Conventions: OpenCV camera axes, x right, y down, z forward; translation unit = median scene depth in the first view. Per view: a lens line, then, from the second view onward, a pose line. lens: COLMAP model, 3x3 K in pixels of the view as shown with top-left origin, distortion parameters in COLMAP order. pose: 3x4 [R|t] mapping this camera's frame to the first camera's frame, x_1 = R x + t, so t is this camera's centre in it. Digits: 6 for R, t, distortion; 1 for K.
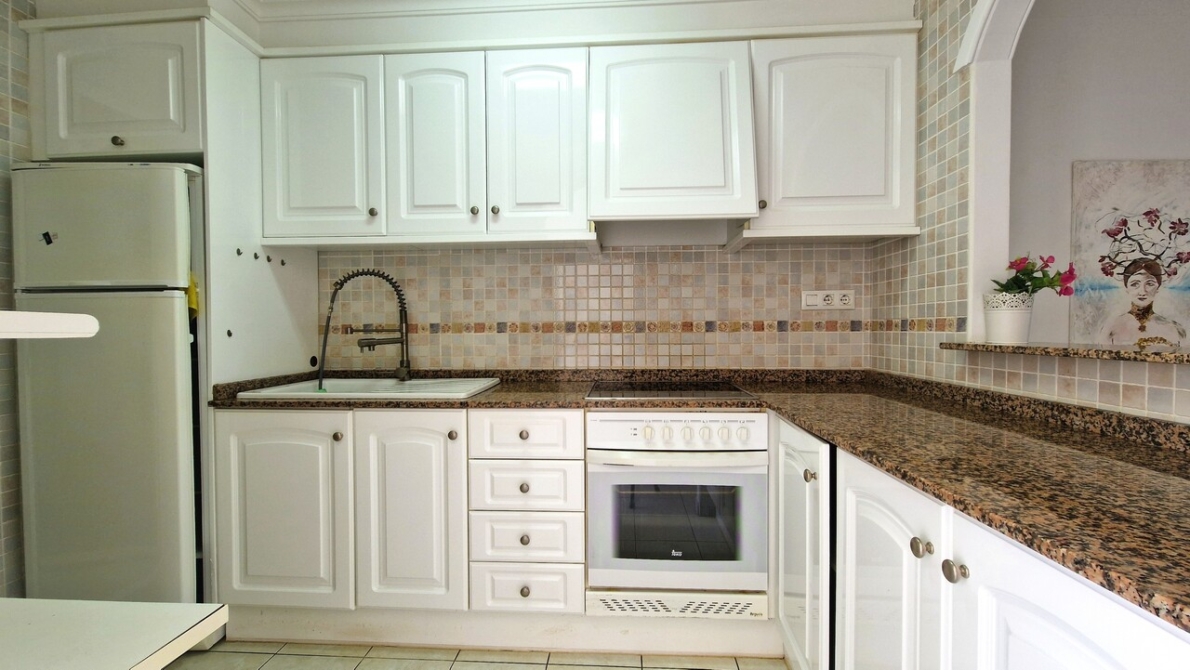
lens RADIAL K [[481.2, 0, 595.3], [0, 481.2, 332.9], [0, 0, 1]] dist [-0.000584, -0.000260]
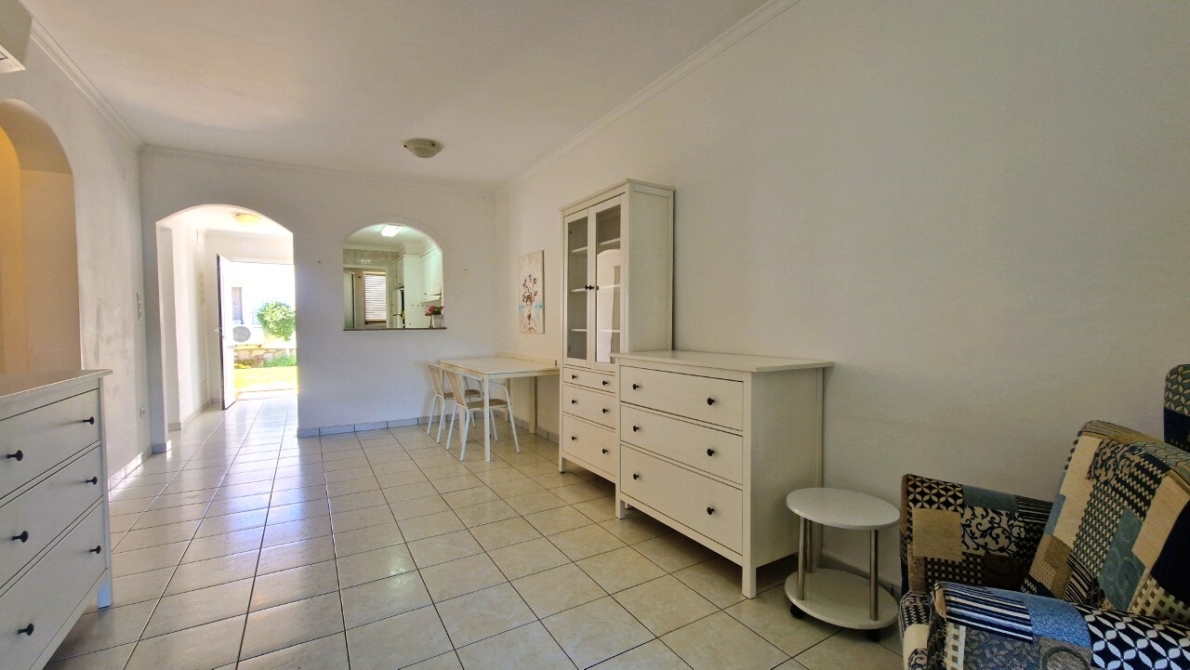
lens RADIAL K [[481.2, 0, 597.9], [0, 481.2, 338.3], [0, 0, 1]] dist [-0.000584, -0.000260]
pose [[0.573606, 0.028383, -0.818639, 3.325932], [-0.005033, 0.999503, 0.031127, -0.012671], [0.819116, -0.013734, 0.573464, -0.107287]]
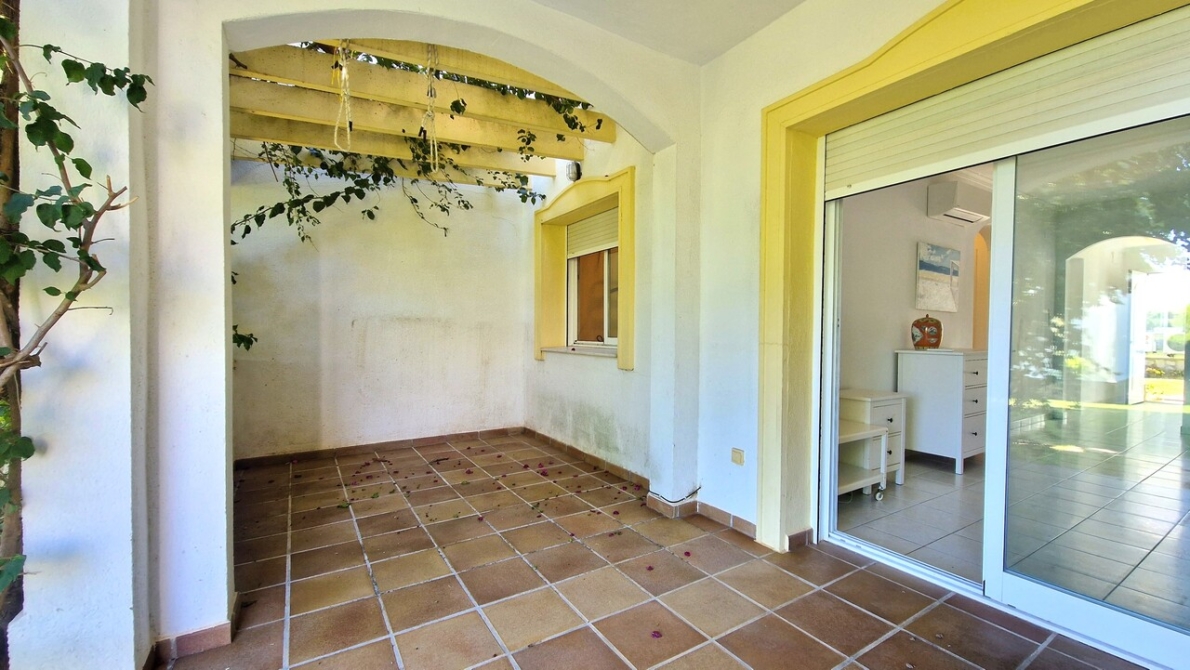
lens RADIAL K [[481.2, 0, 593.8], [0, 481.2, 336.9], [0, 0, 1]] dist [-0.000584, -0.000260]
pose [[-0.816324, 0.007520, -0.577545, 4.824570], [-0.008876, 0.999634, 0.025563, -0.003124], [0.577526, 0.025994, -0.815959, 0.335010]]
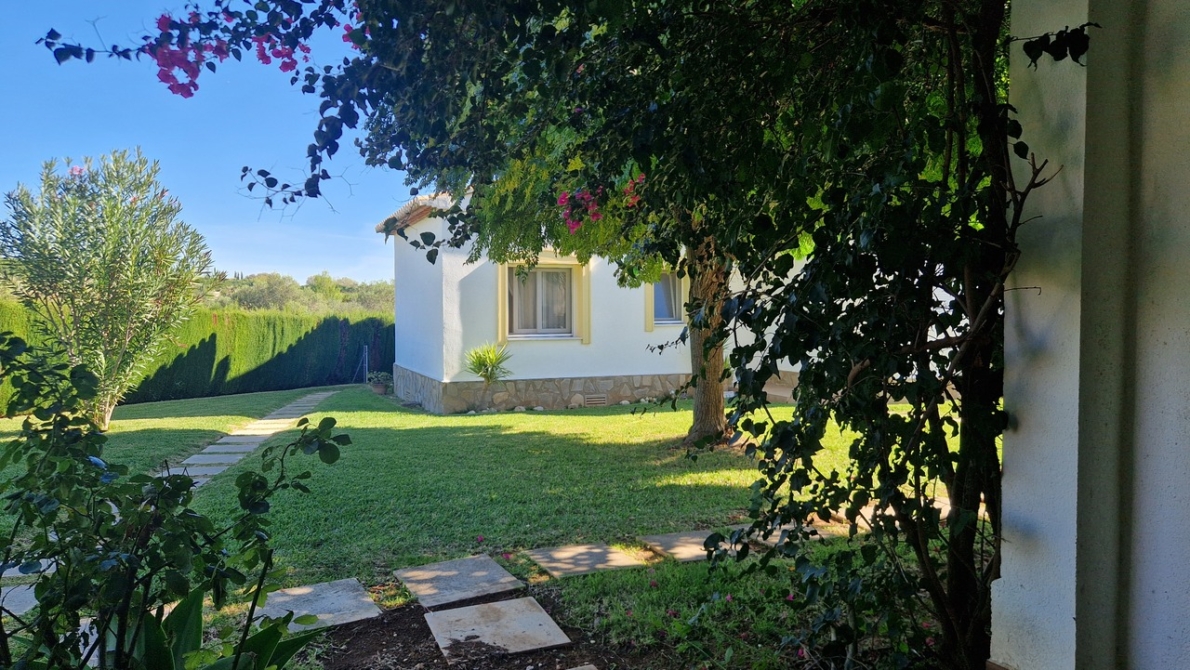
lens RADIAL K [[813.0, 0, 590.6], [0, 813.0, 336.1], [0, 0, 1]] dist [0.037496, -0.001525]
pose [[-0.500823, -0.027099, 0.865125, 4.347731], [0.014554, 0.999105, 0.039721, -0.007533], [-0.865427, 0.032484, -0.499980, 0.474614]]
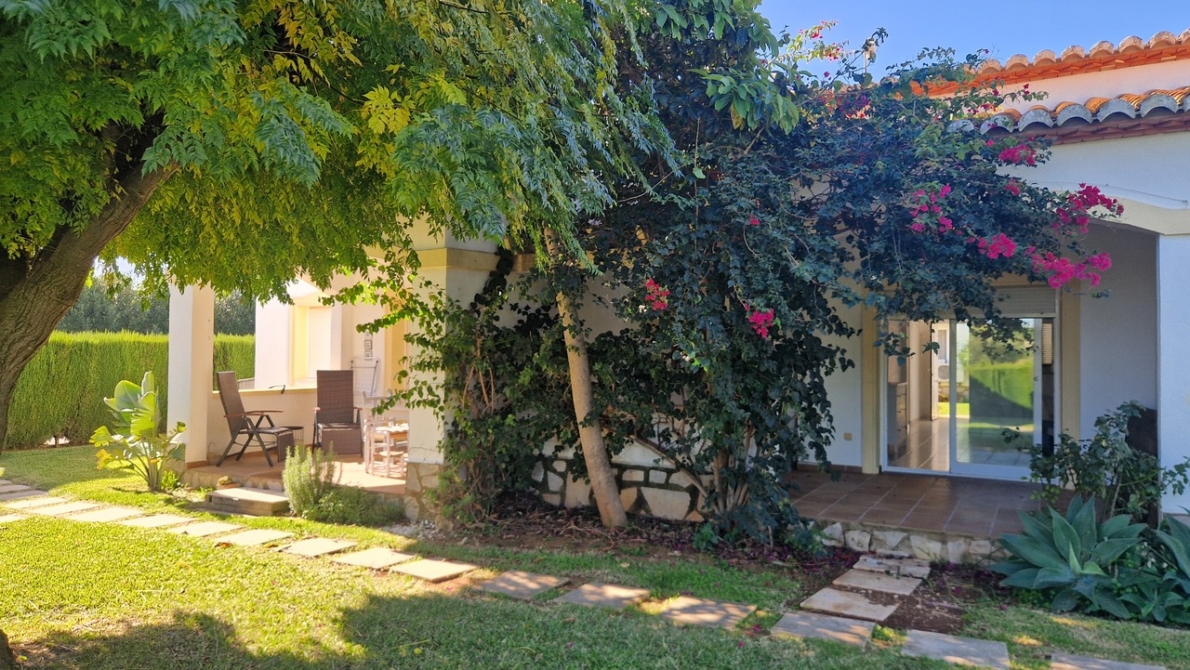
lens RADIAL K [[813.0, 0, 589.8], [0, 813.0, 339.2], [0, 0, 1]] dist [0.037496, -0.001525]
pose [[-0.432602, -0.019711, -0.901370, 8.885759], [-0.022443, 0.999687, -0.011089, -0.130933], [0.901306, 0.015433, -0.432909, 0.159775]]
